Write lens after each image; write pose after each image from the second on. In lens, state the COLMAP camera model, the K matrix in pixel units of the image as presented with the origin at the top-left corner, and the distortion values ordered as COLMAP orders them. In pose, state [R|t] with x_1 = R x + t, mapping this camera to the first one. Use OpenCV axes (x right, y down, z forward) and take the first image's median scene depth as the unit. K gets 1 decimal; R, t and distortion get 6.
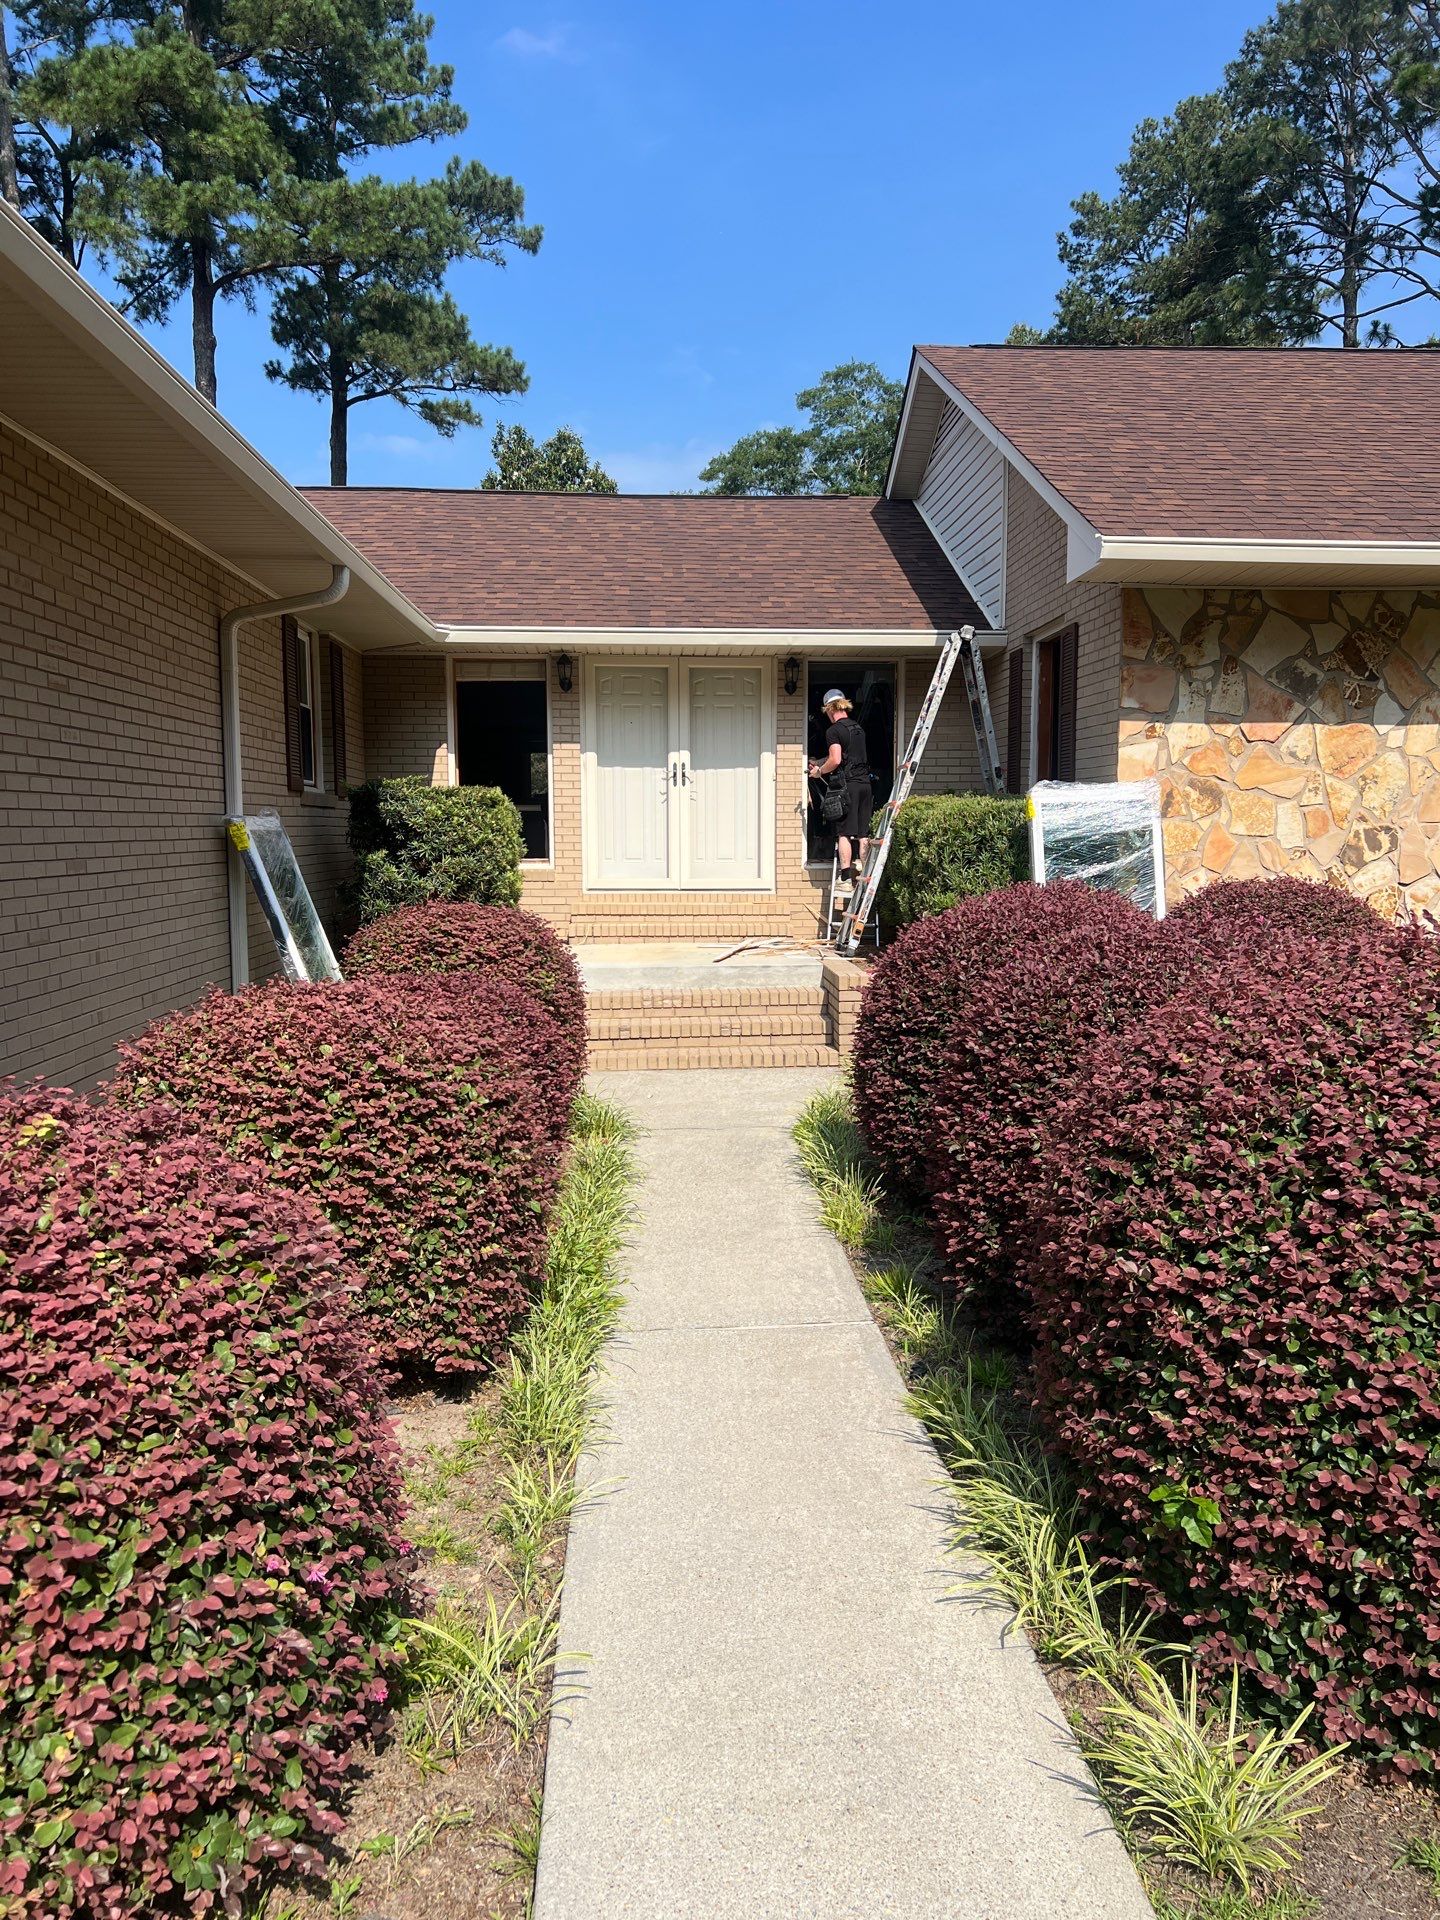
lens RADIAL K [[1404.0, 0, 745.5], [0, 1404.0, 982.4], [0, 0, 1]] dist [0.039183, -0.023814]
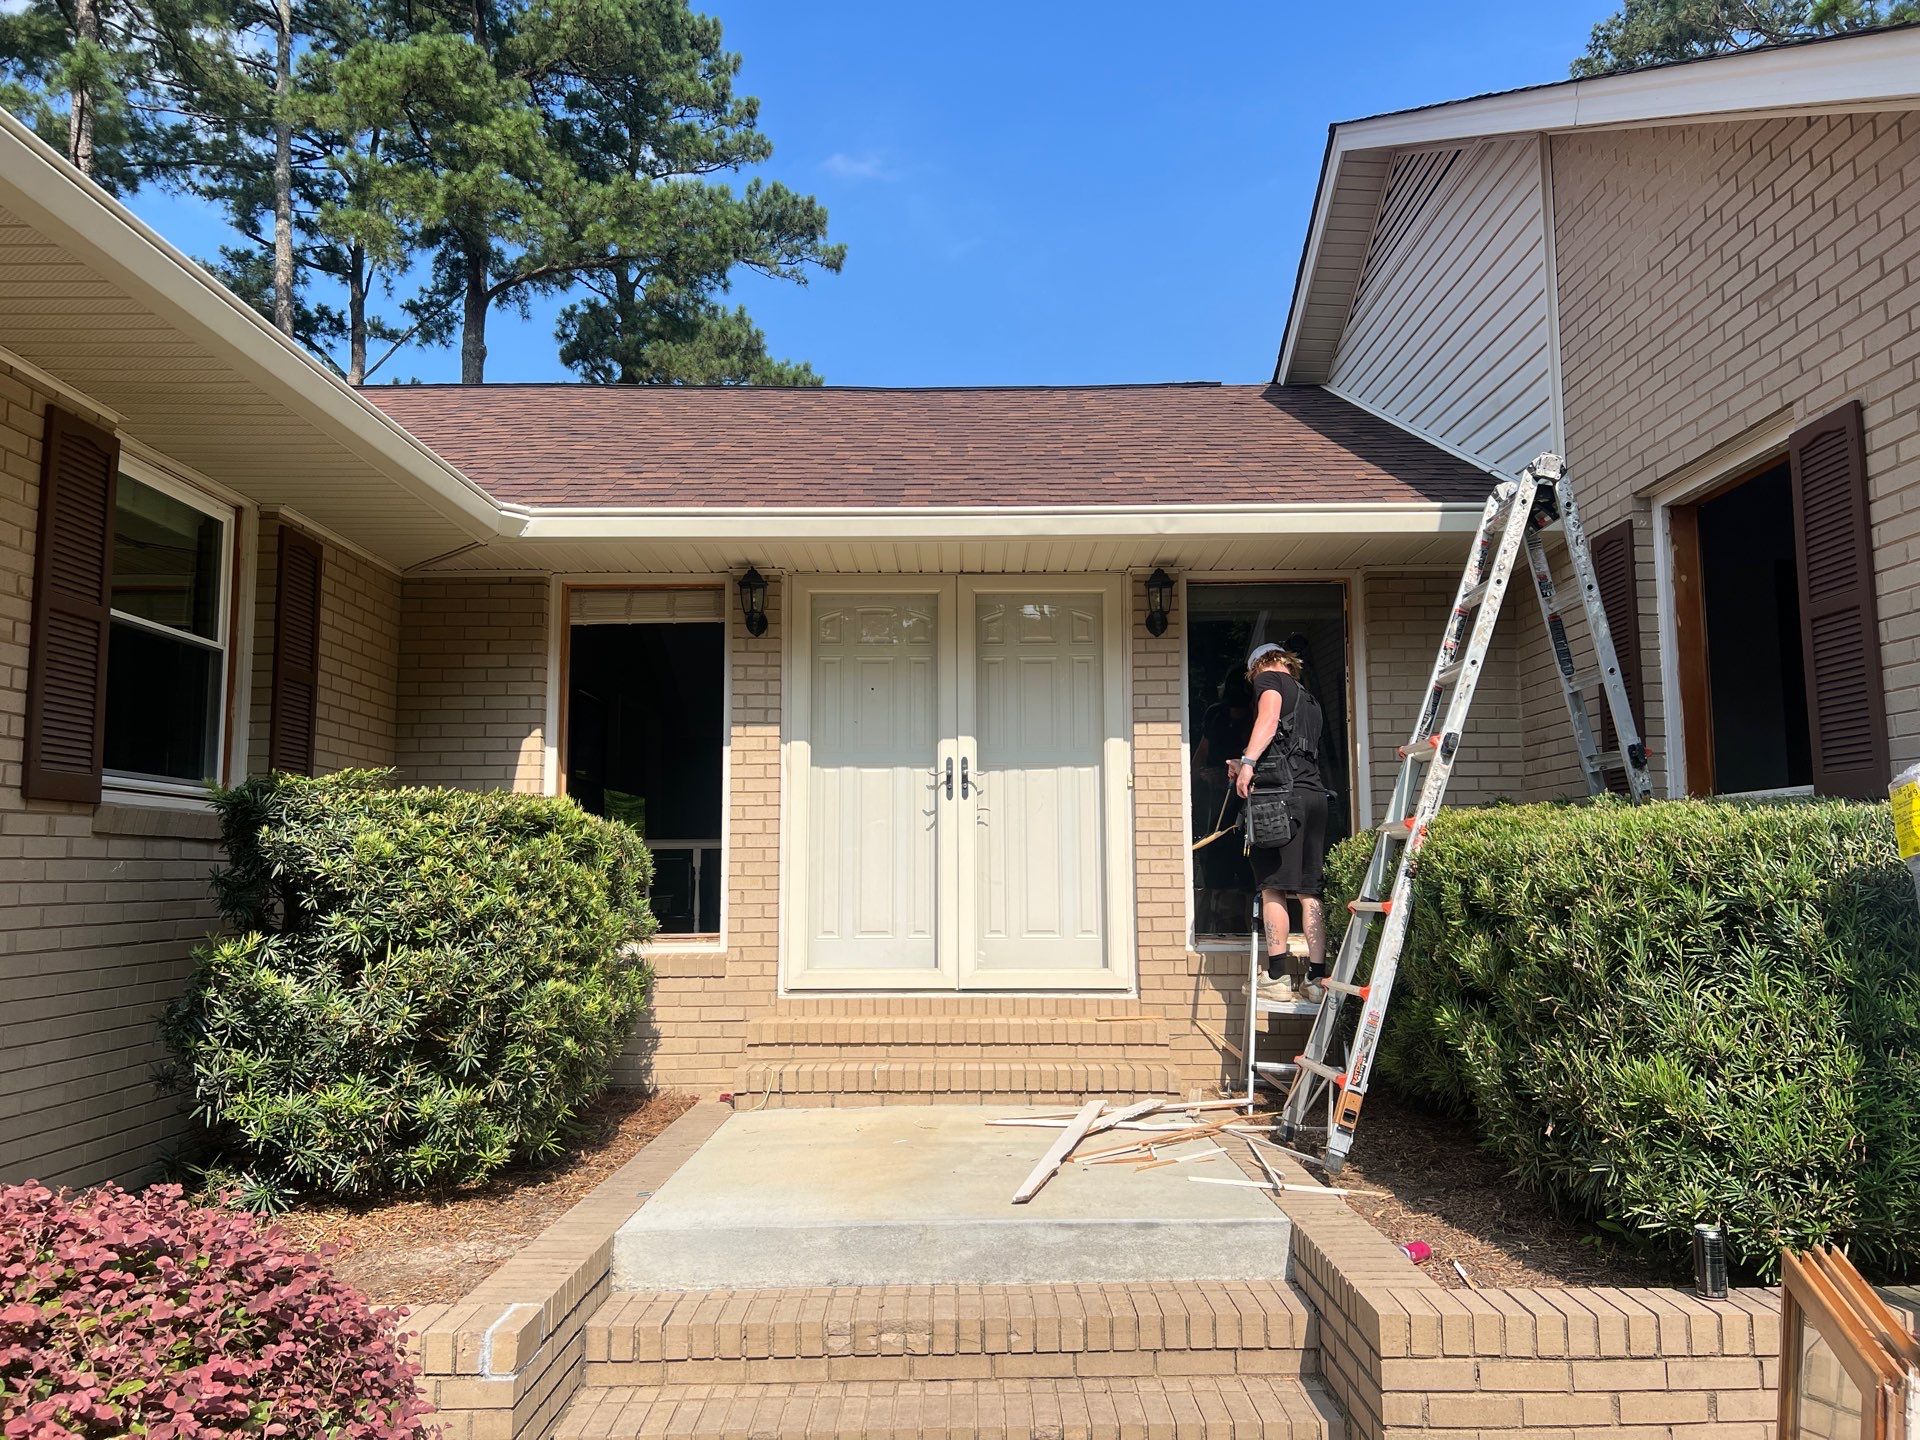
lens RADIAL K [[1404.0, 0, 955.5], [0, 1404.0, 731.0], [0, 0, 1]] dist [0.039183, -0.023814]
pose [[0.997086, -0.011743, -0.075372, -0.006673], [-0.004149, 0.978267, -0.207310, -0.057563], [0.076168, 0.207018, 0.975368, 0.505554]]
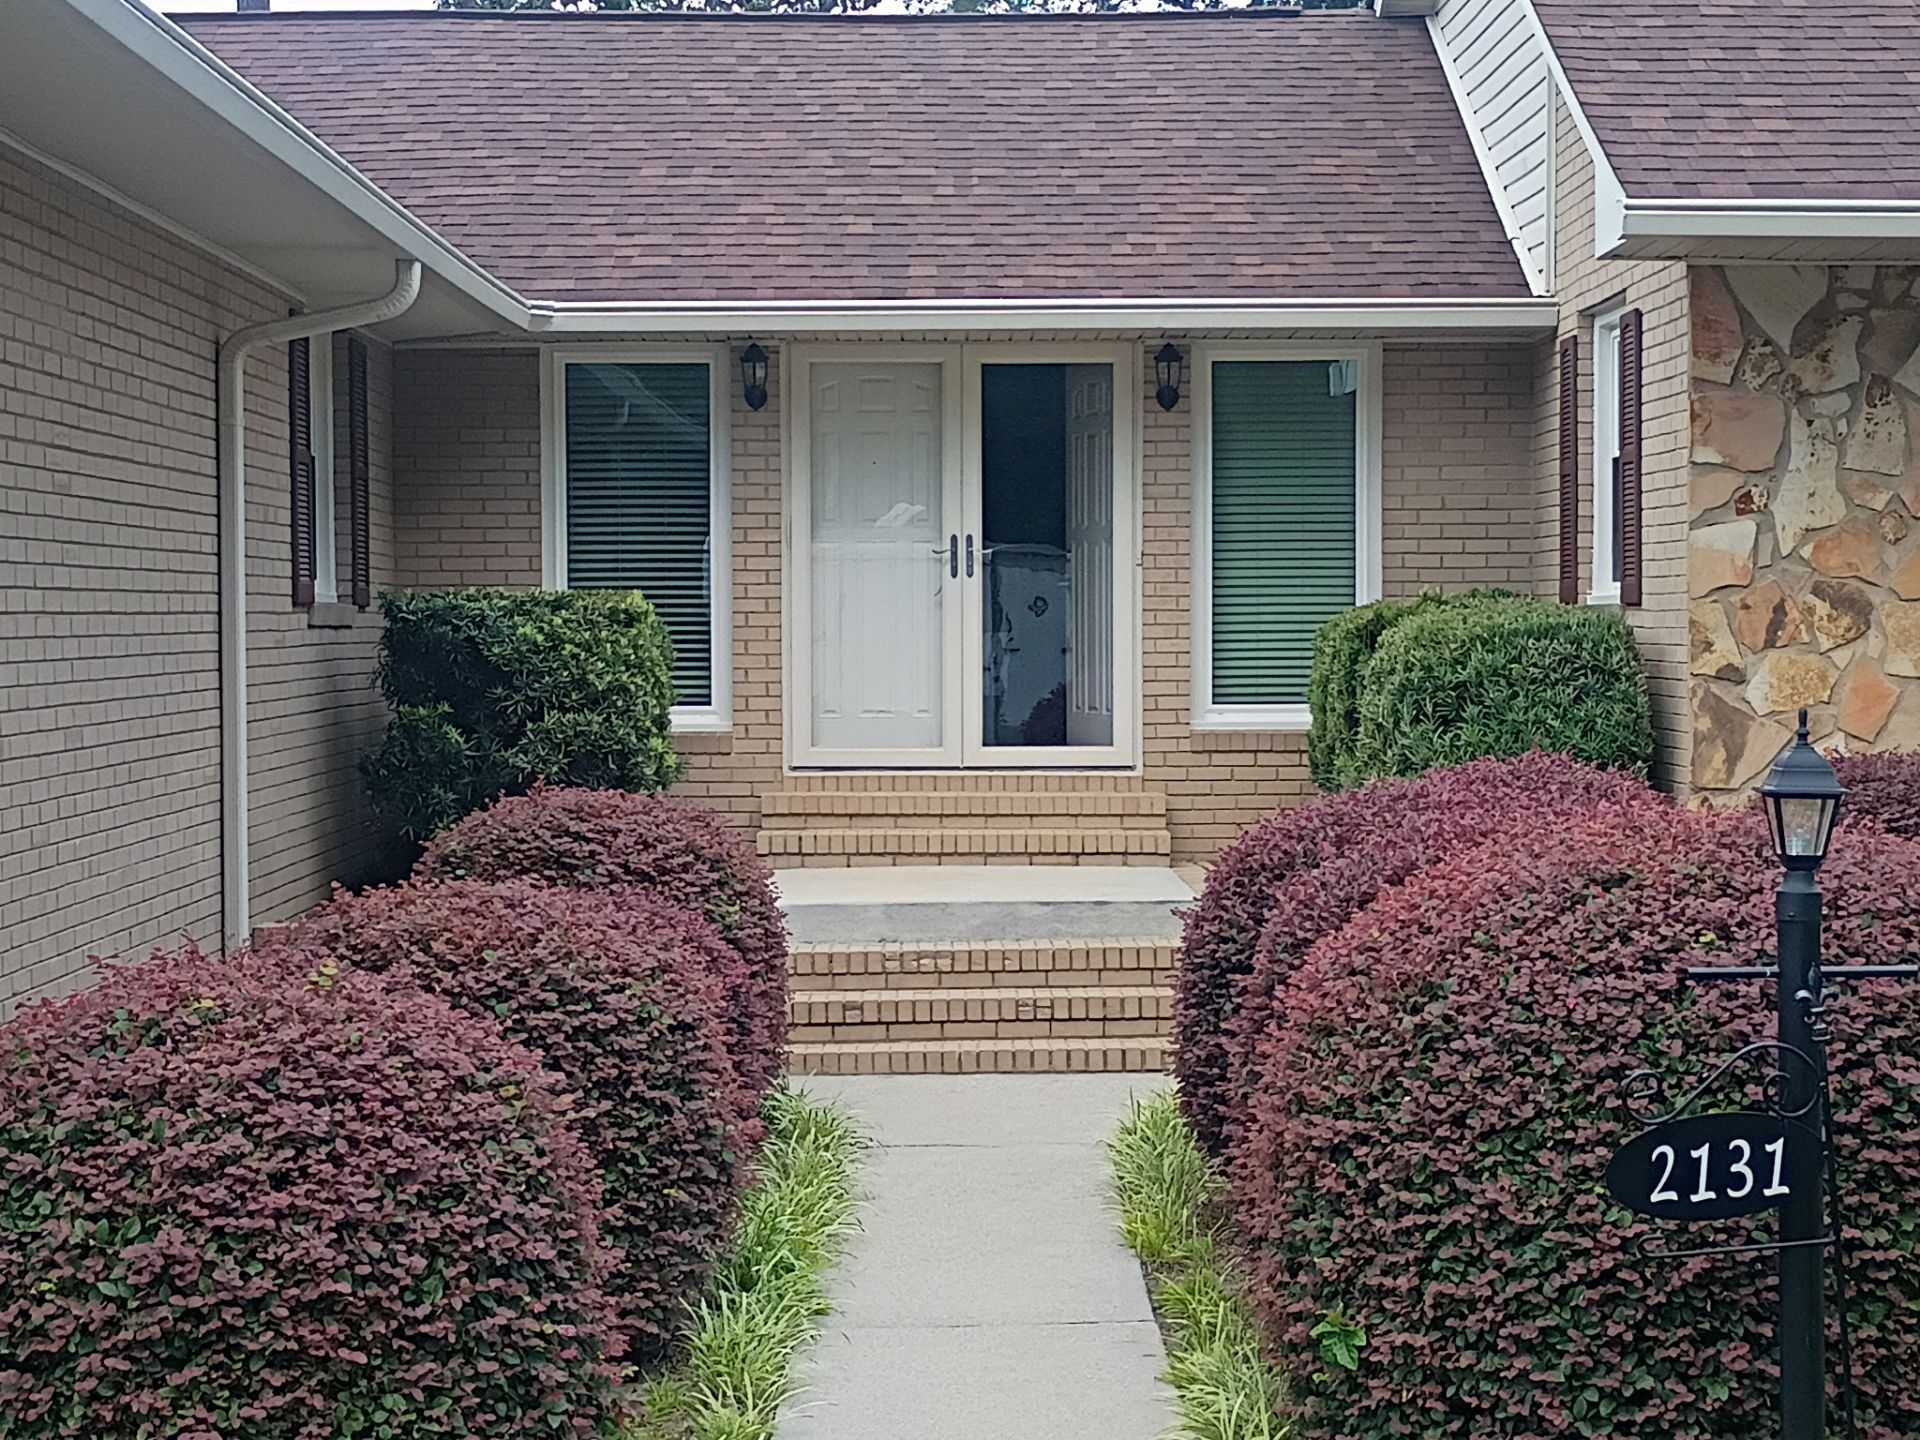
lens RADIAL K [[3571.9, 0, 958.6], [0, 3571.9, 722.5], [0, 0, 1]] dist [0.028139, 0.000000]
pose [[0.997884, -0.001028, -0.065017, 0.045268], [-0.004088, 0.996906, -0.078498, 0.026286], [0.064897, 0.078598, 0.994792, -0.403518]]
